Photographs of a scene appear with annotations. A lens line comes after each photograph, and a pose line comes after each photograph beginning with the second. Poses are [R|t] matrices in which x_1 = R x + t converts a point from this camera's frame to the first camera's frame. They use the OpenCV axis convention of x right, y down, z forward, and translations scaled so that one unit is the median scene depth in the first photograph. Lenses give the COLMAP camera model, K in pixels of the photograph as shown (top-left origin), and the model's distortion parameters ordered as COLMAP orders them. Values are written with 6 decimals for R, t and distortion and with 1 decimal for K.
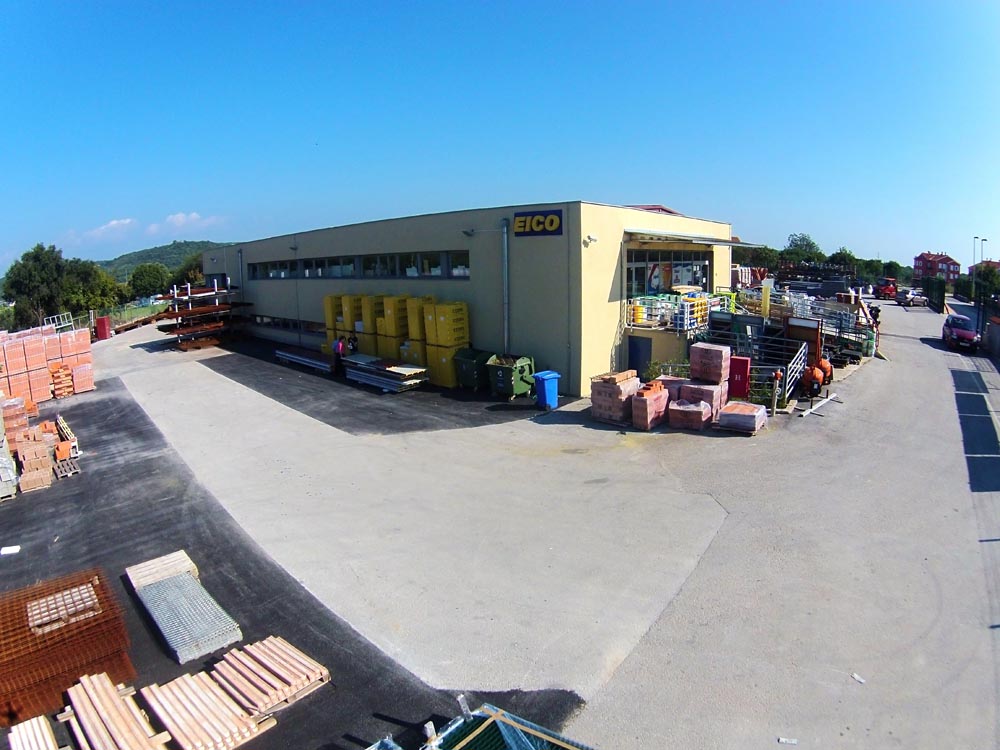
lens RADIAL K [[558.5, 0, 499.3], [0, 558.5, 367.3], [0, 0, 1]] dist [-0.333586, 0.069148]
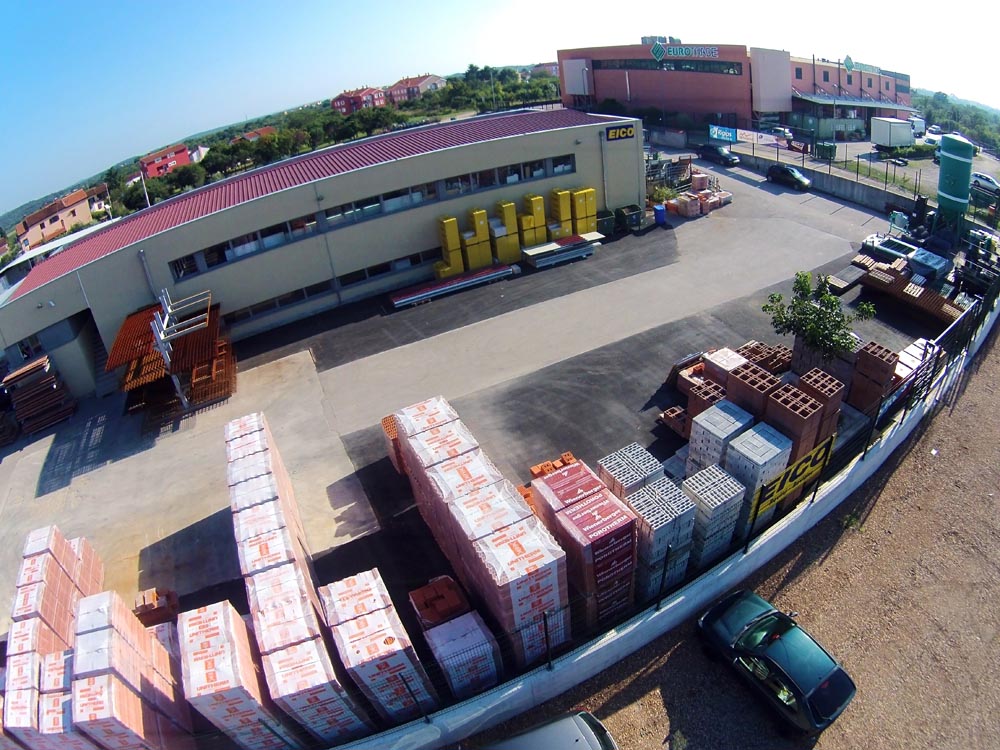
lens RADIAL K [[558.5, 0, 500.9], [0, 558.5, 370.6], [0, 0, 1]] dist [-0.333586, 0.069148]
pose [[0.372056, -0.504224, 0.779315, -1.716341], [0.302718, 0.859599, 0.411646, -0.392088], [-0.877460, 0.082757, 0.472457, 0.608203]]
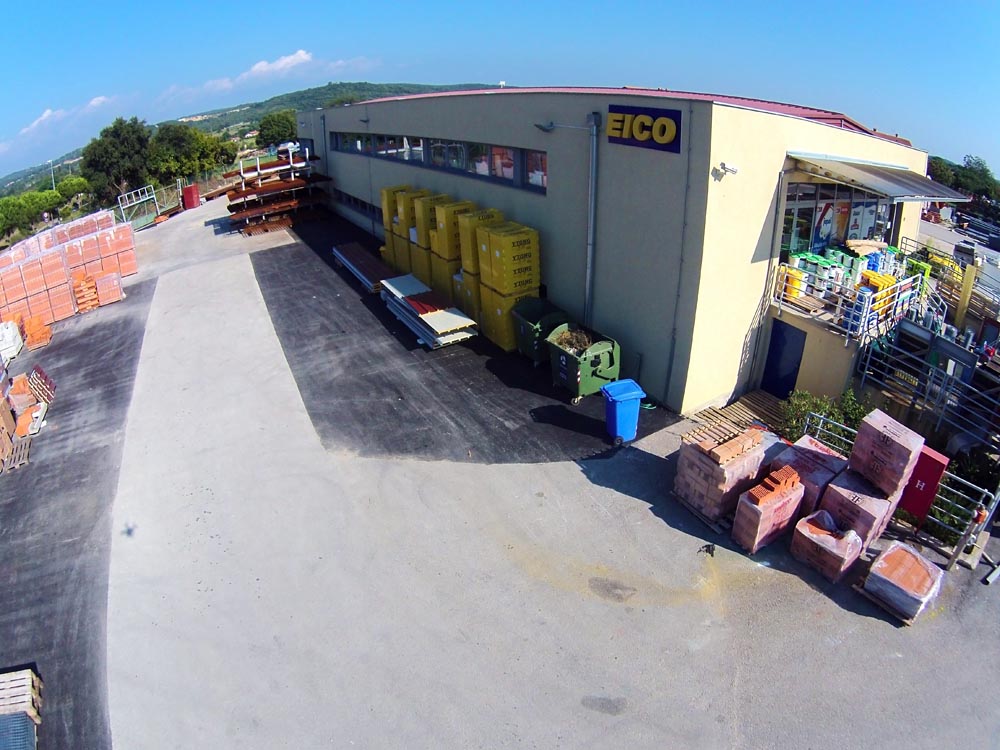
lens RADIAL K [[558.5, 0, 496.9], [0, 558.5, 366.0], [0, 0, 1]] dist [-0.333586, 0.069148]
pose [[0.956065, 0.139793, -0.257676, 0.094364], [-0.064155, 0.957446, 0.281392, -0.157235], [0.286047, -0.252498, 0.924349, 0.378280]]
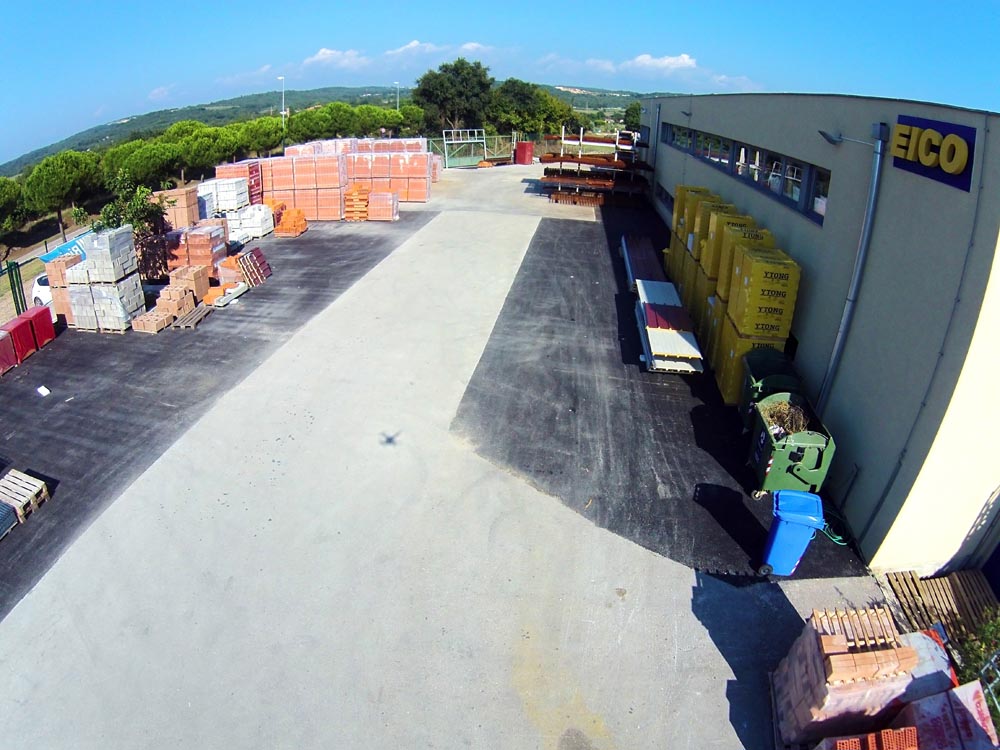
lens RADIAL K [[558.5, 0, 501.5], [0, 558.5, 373.5], [0, 0, 1]] dist [-0.333586, 0.069148]
pose [[0.575718, 0.424673, -0.698714, 0.151214], [-0.223219, 0.903713, 0.365345, -0.144828], [0.786589, -0.054370, 0.615079, 0.558937]]
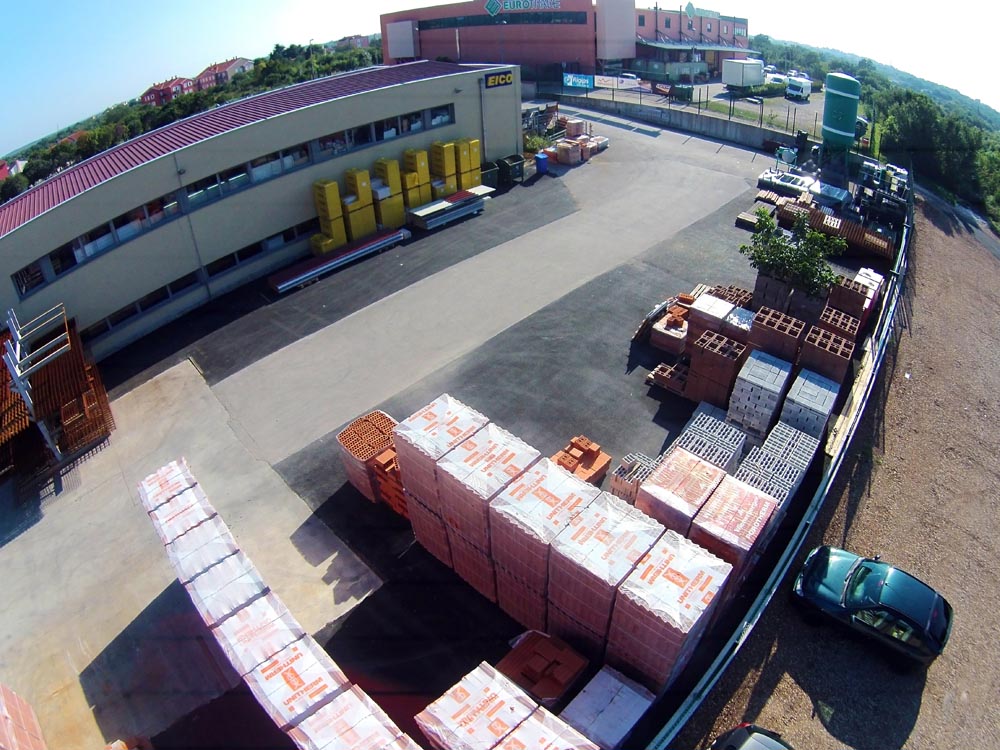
lens RADIAL K [[558.5, 0, 500.1], [0, 558.5, 369.5], [0, 0, 1]] dist [-0.333586, 0.069148]
pose [[0.037617, -0.578809, 0.814595, -1.617925], [0.263669, 0.792033, 0.550602, -0.391732], [-0.963879, 0.194072, 0.182408, 0.873892]]
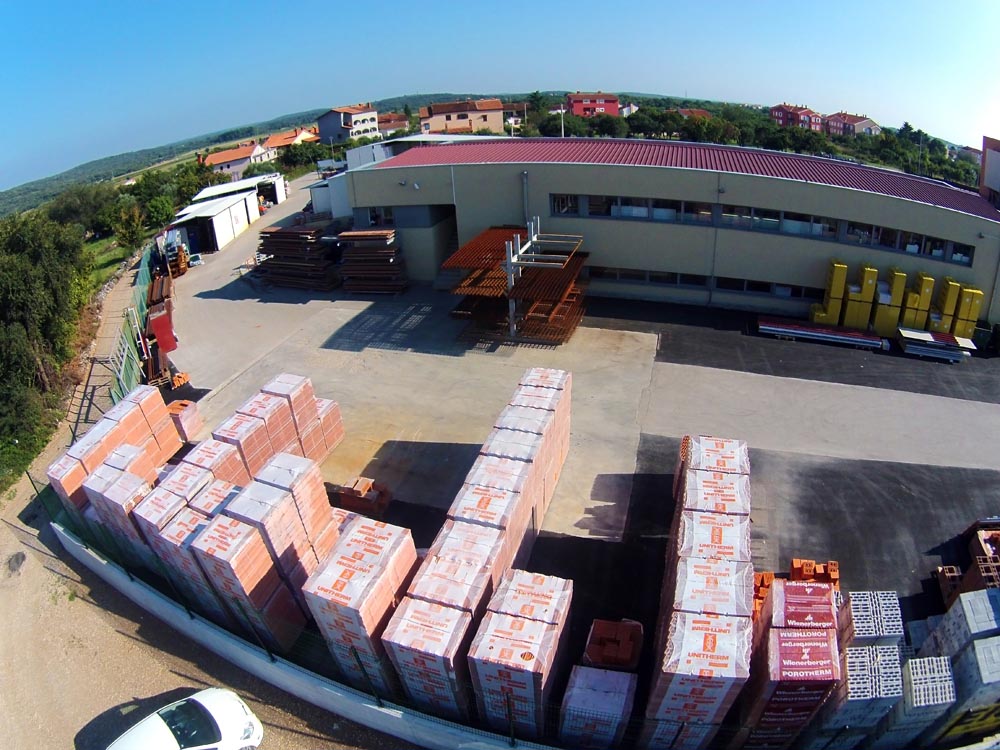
lens RADIAL K [[558.5, 0, 502.6], [0, 558.5, 360.7], [0, 0, 1]] dist [-0.333586, 0.069148]
pose [[0.913396, -0.213802, 0.346406, -1.630155], [0.122610, 0.955945, 0.266713, -0.366004], [-0.388169, -0.201141, 0.899370, 0.623253]]
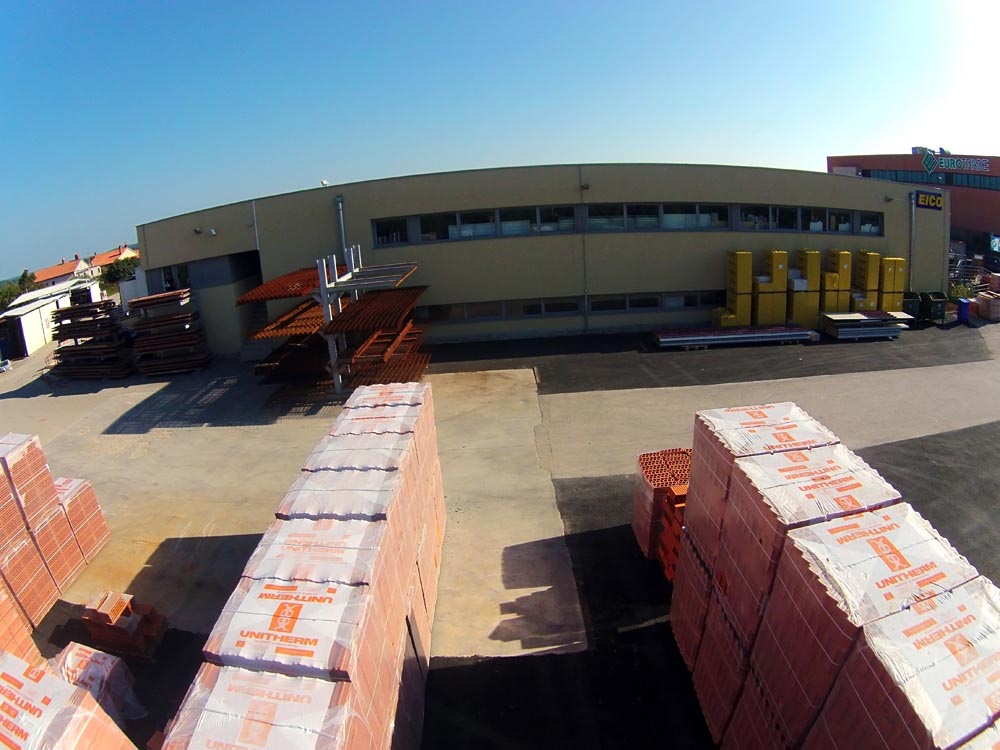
lens RADIAL K [[558.5, 0, 501.0], [0, 558.5, 375.0], [0, 0, 1]] dist [-0.333586, 0.069148]
pose [[0.740459, -0.236552, 0.629098, -1.516255], [0.194532, 0.971382, 0.136289, -0.177691], [-0.643333, 0.021463, 0.765285, 0.908143]]
